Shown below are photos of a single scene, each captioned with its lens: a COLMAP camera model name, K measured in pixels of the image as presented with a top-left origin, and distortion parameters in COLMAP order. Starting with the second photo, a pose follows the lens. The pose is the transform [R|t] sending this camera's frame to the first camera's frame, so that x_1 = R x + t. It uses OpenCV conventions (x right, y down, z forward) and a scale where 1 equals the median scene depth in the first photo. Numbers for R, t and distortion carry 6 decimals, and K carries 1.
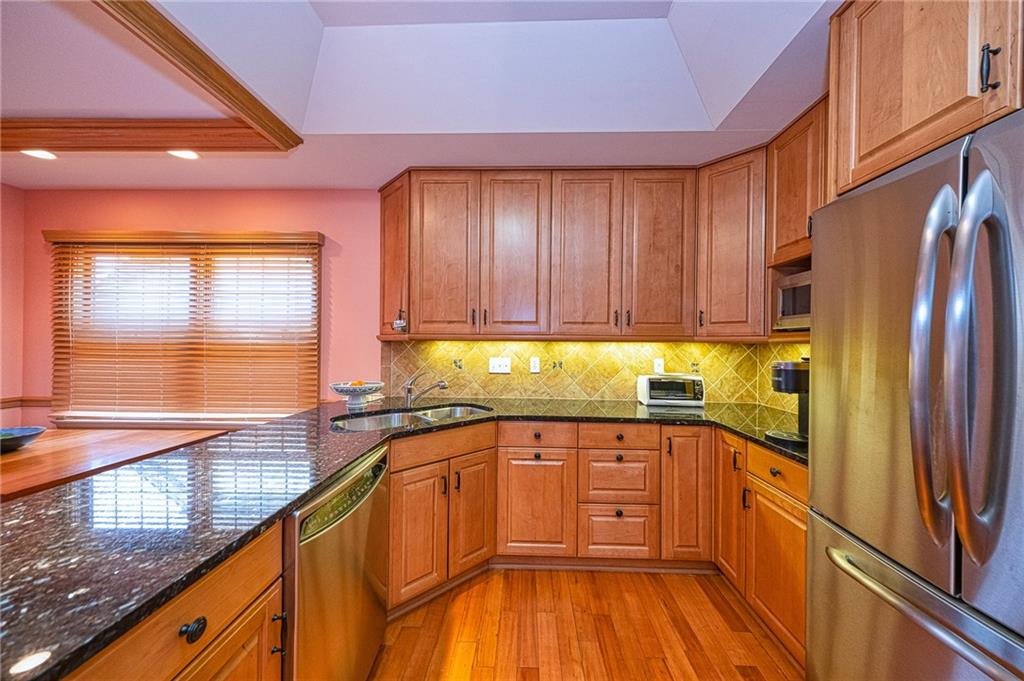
lens RADIAL K [[355.3, 0, 519.1], [0, 355.3, 342.8], [0, 0, 1]] dist [0.010410, -0.001546]
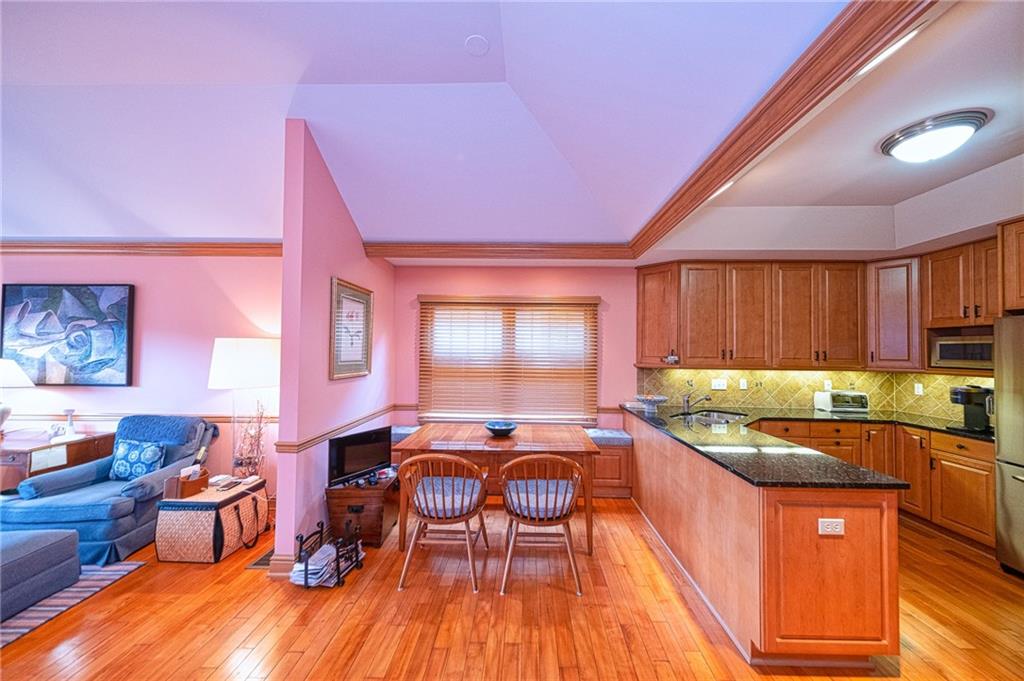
lens RADIAL K [[355.3, 0, 519.8], [0, 355.3, 342.8], [0, 0, 1]] dist [0.010410, -0.001546]
pose [[0.999996, 0.002524, 0.001518, -0.978981], [-0.002490, 0.999753, -0.022099, -0.083918], [-0.001574, 0.022095, 0.999755, -0.550395]]
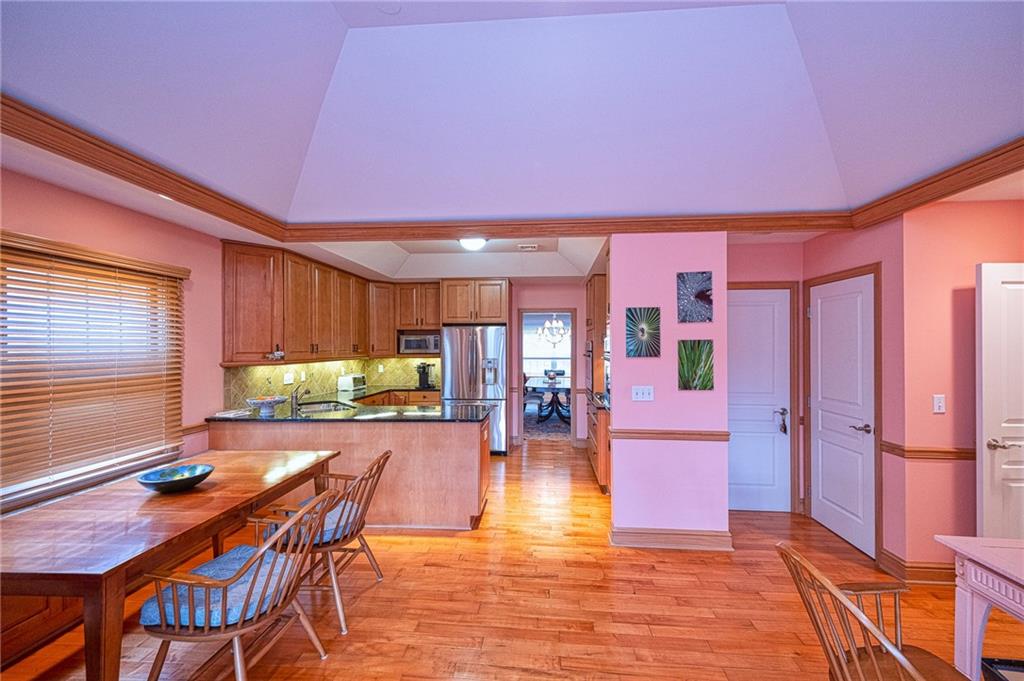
lens RADIAL K [[411.2, 0, 518.5], [0, 411.2, 342.3], [0, 0, 1]] dist [0.002481, -0.000024]
pose [[0.048476, -0.001705, 0.998823, -1.893264], [0.006663, 0.999977, 0.001383, -0.093852], [-0.998802, 0.006588, 0.048486, -0.052778]]
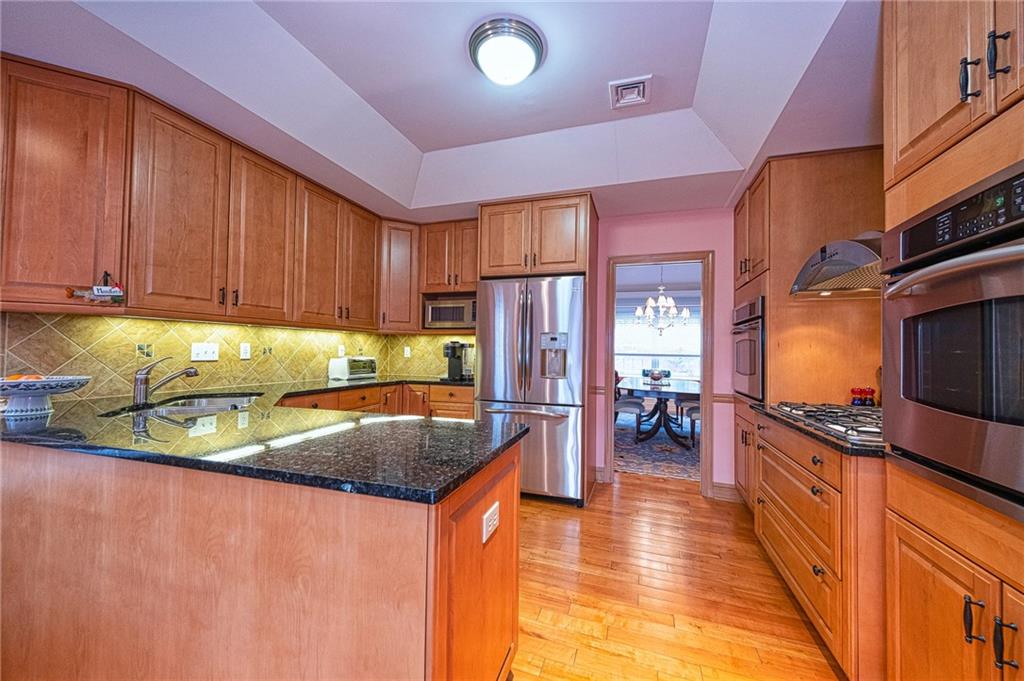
lens RADIAL K [[377.3, 0, 518.5], [0, 377.3, 342.6], [0, 0, 1]] dist [0.000669, -0.000660]
pose [[0.283608, 0.017033, 0.958789, -0.798794], [-0.012428, 0.999824, -0.014086, 0.048200], [-0.958860, -0.007921, 0.283770, -0.010677]]
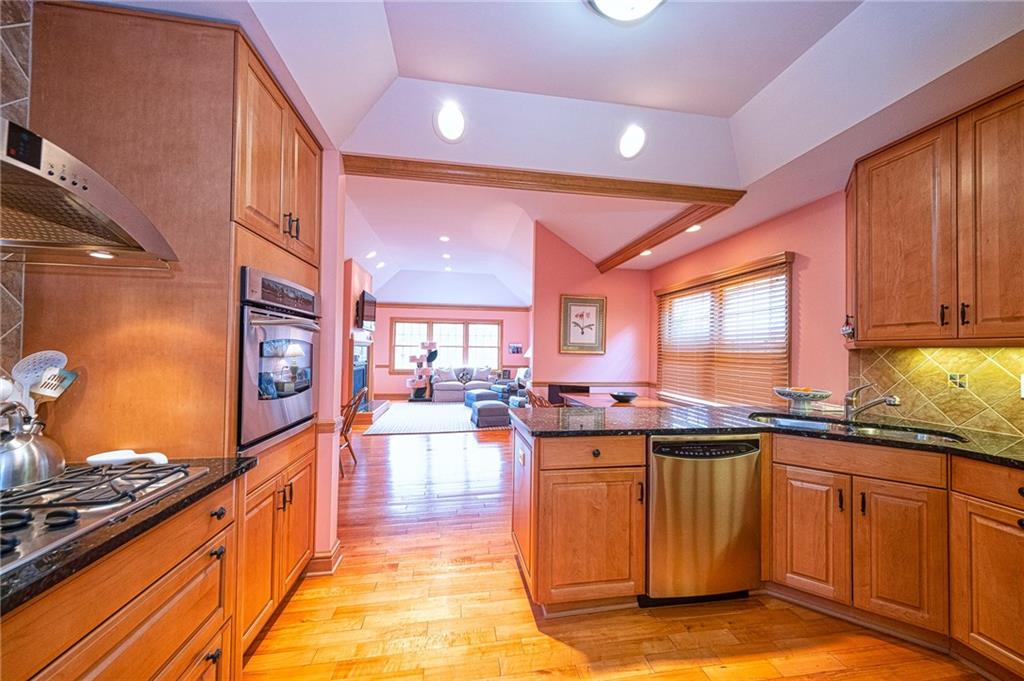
lens RADIAL K [[377.3, 0, 519.1], [0, 377.3, 342.0], [0, 0, 1]] dist [0.000669, -0.000660]
pose [[0.191994, -0.027021, -0.981024, 0.454414], [-0.011781, 0.999485, -0.029835, 0.015546], [0.981325, 0.017285, 0.191576, -0.030242]]
